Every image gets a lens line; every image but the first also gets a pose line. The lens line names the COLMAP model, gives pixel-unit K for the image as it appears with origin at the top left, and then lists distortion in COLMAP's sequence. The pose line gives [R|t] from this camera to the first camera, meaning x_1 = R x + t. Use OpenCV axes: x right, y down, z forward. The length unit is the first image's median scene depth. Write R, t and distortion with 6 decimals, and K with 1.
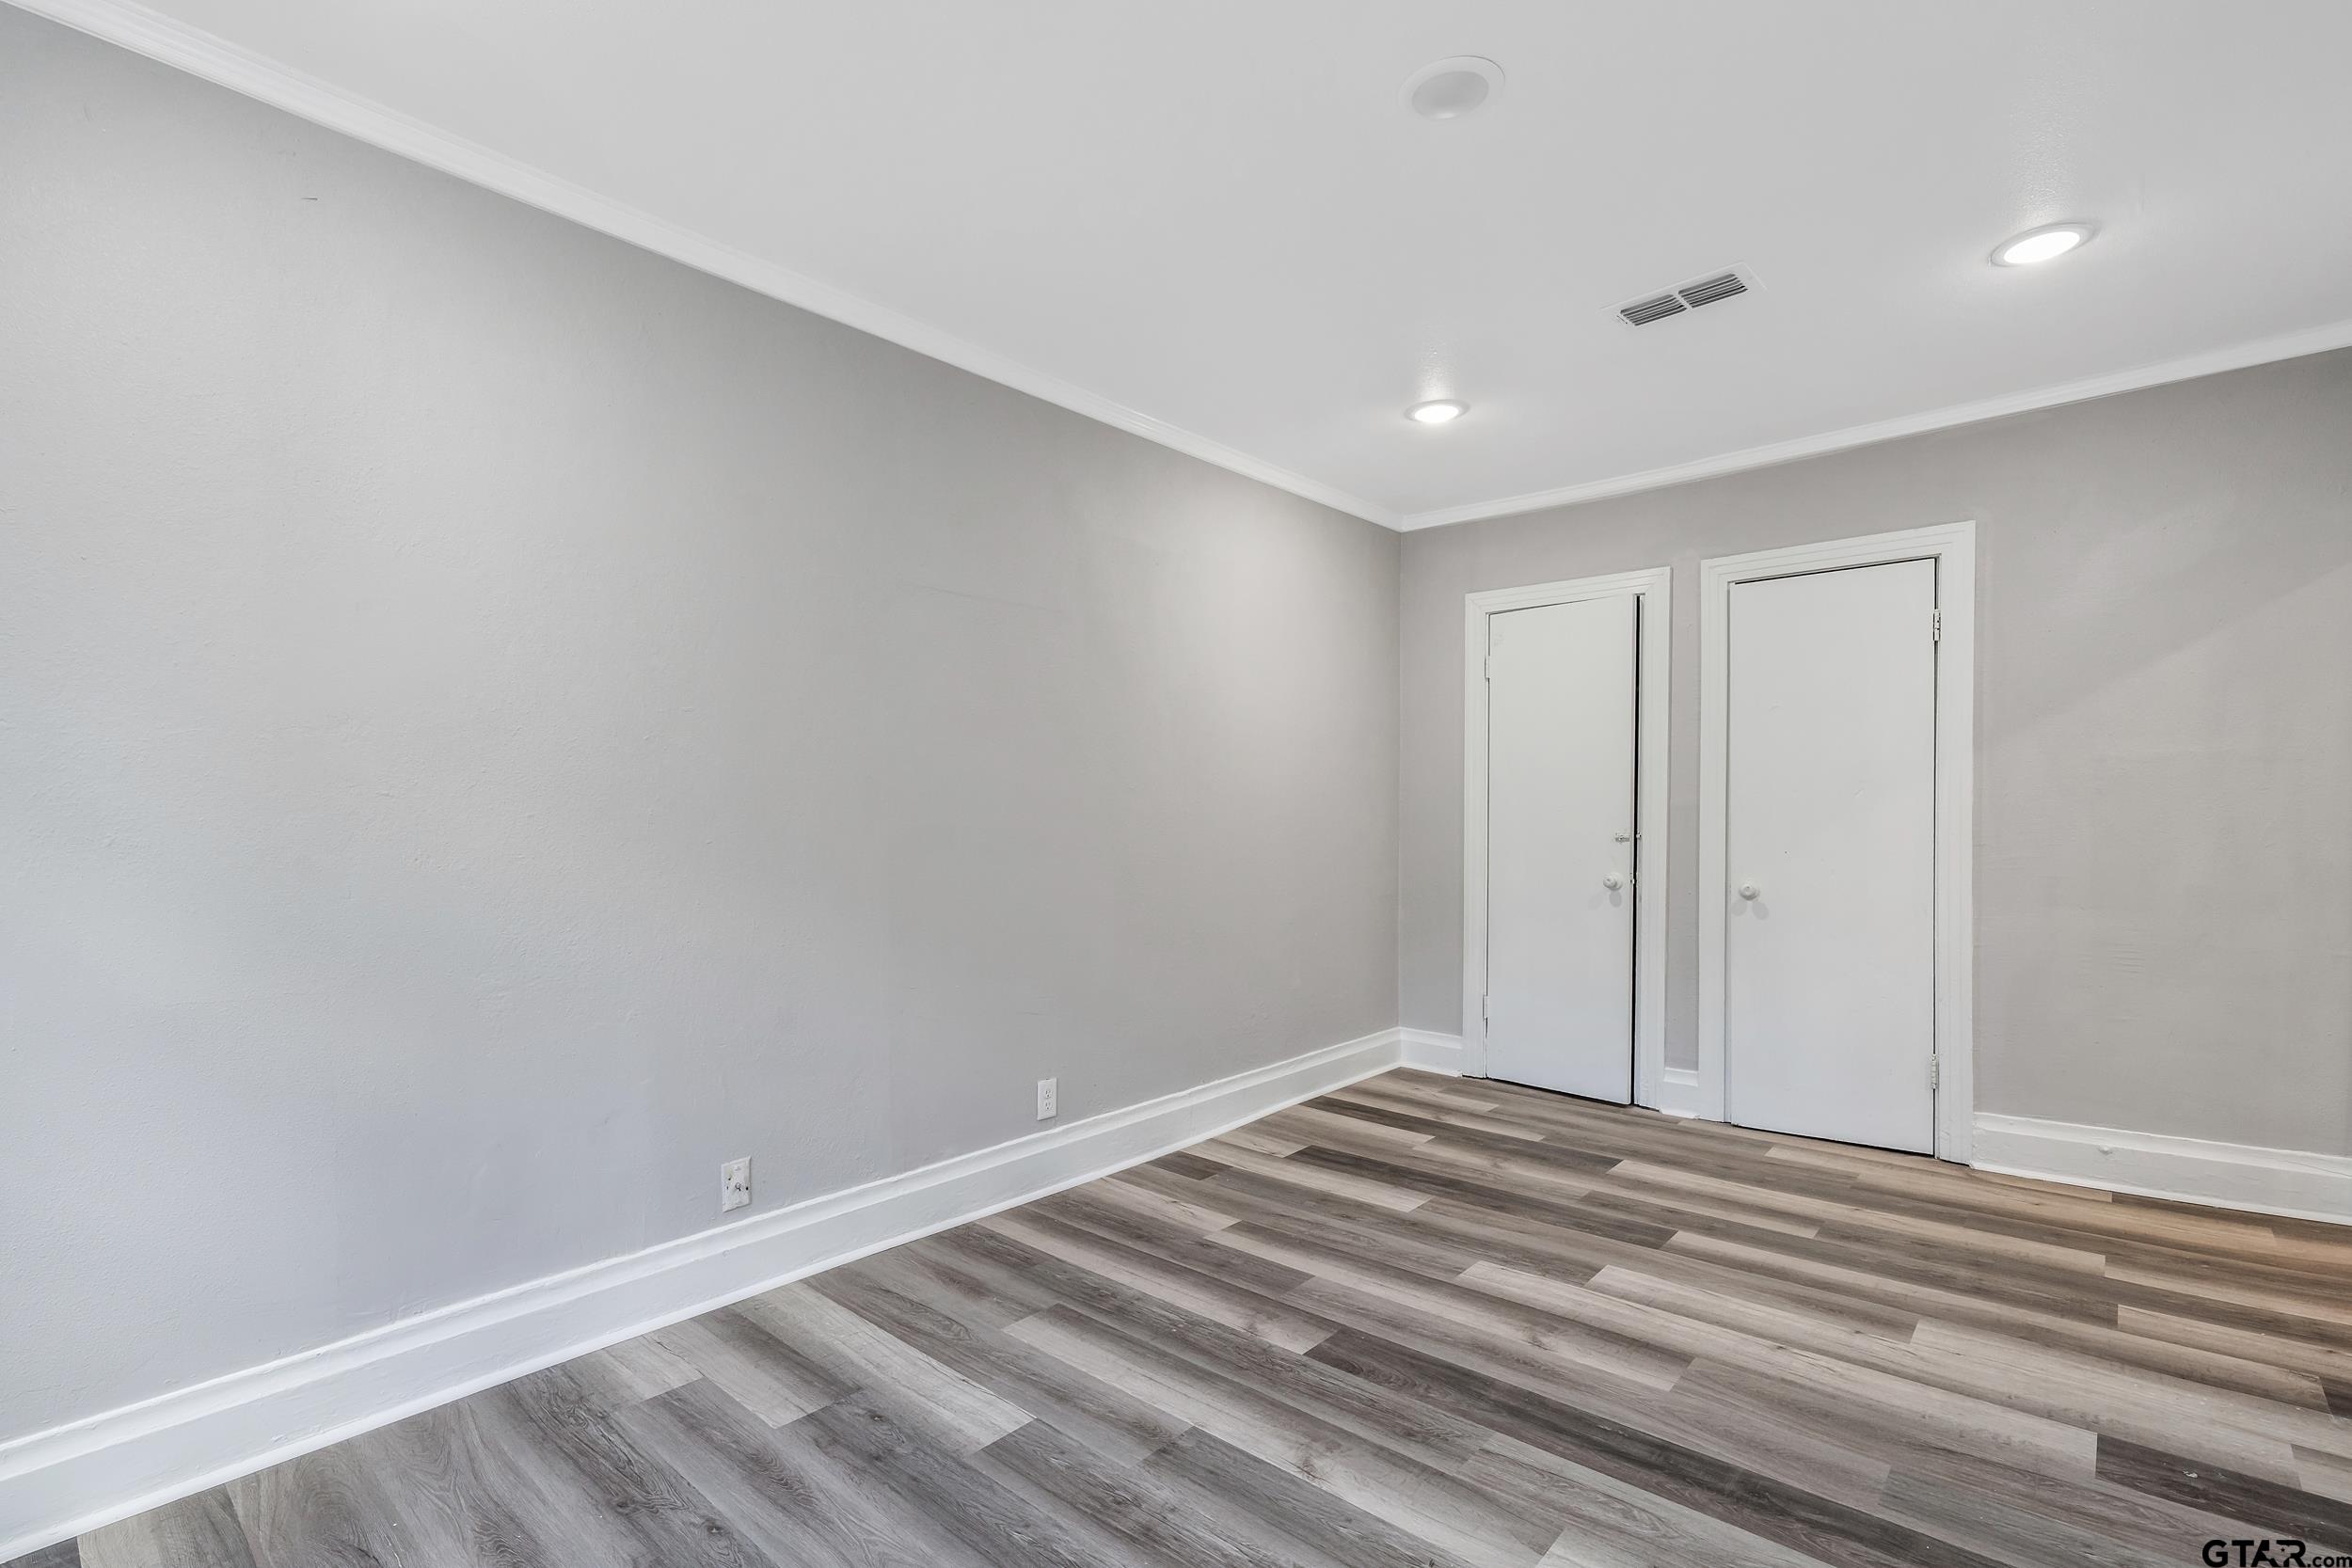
lens RADIAL K [[1075.5, 0, 1184.5], [0, 1075.5, 798.4], [0, 0, 1]] dist [0.005550, 0.000788]
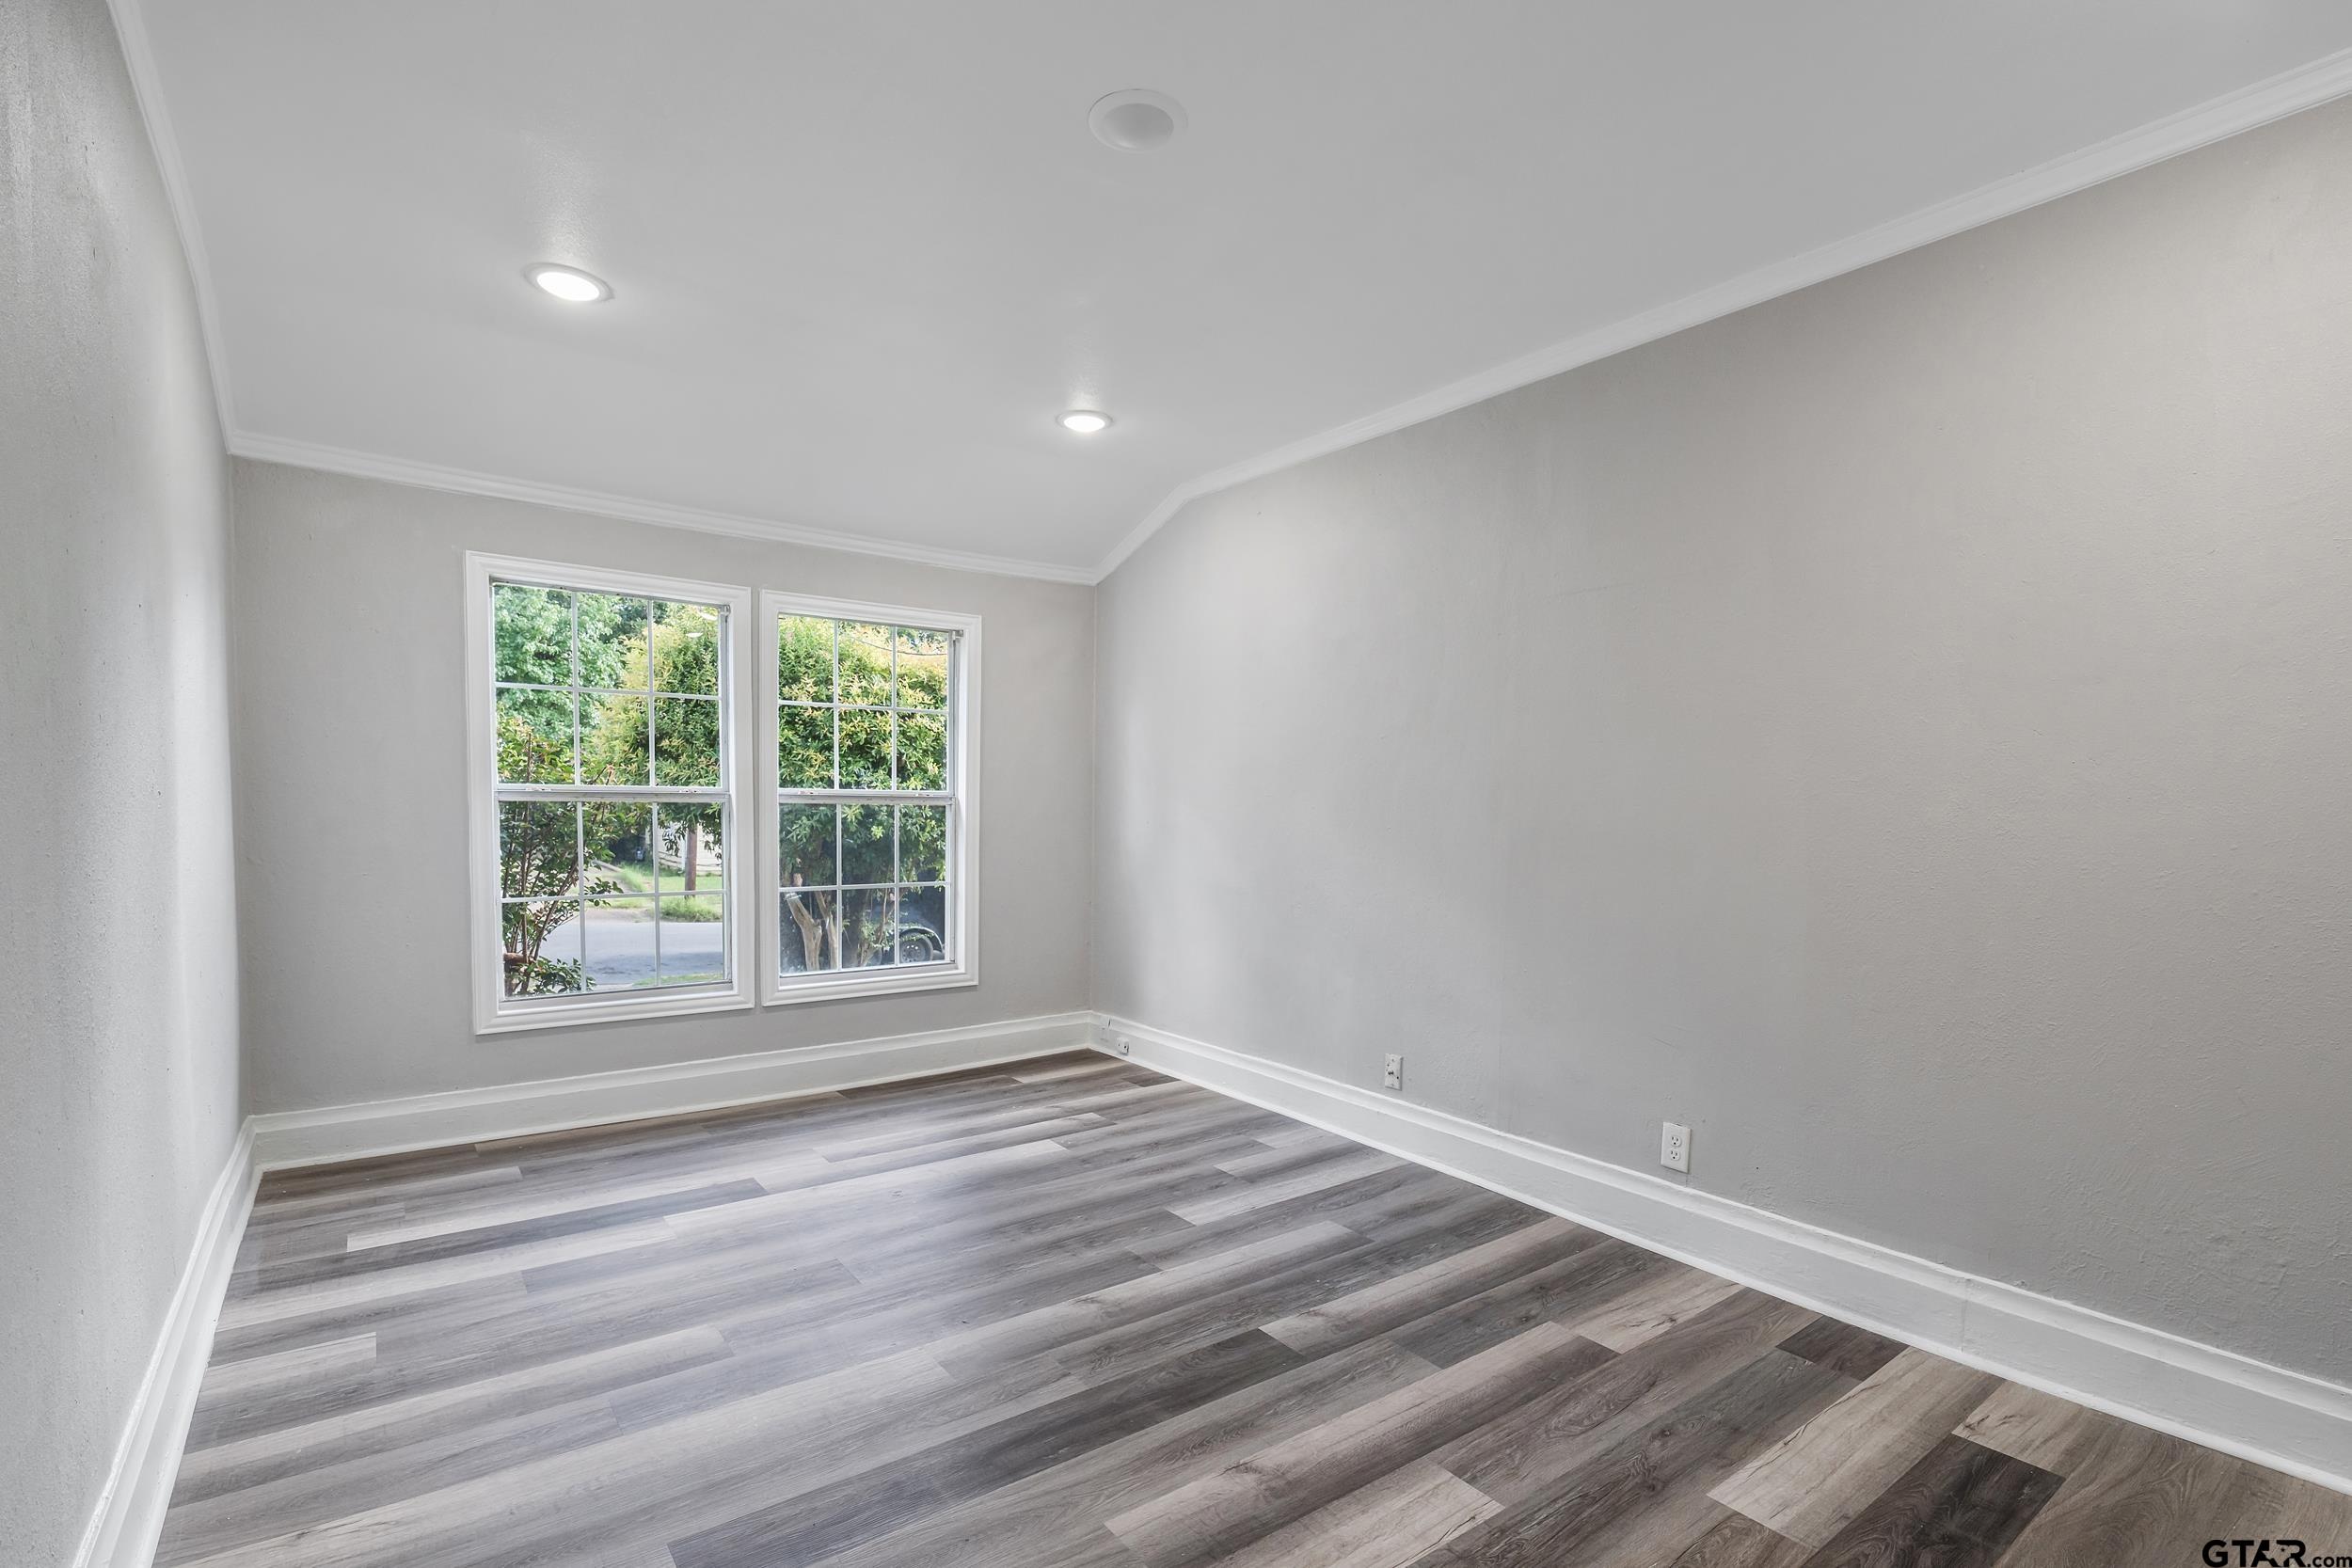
lens RADIAL K [[1075.5, 0, 1171.3], [0, 1075.5, 792.2], [0, 0, 1]] dist [0.005550, 0.000788]
pose [[-0.202831, -0.006794, -0.979190, 1.044708], [-0.000699, 0.999977, -0.006793, 0.003606], [0.979214, -0.000694, -0.202831, 1.024038]]
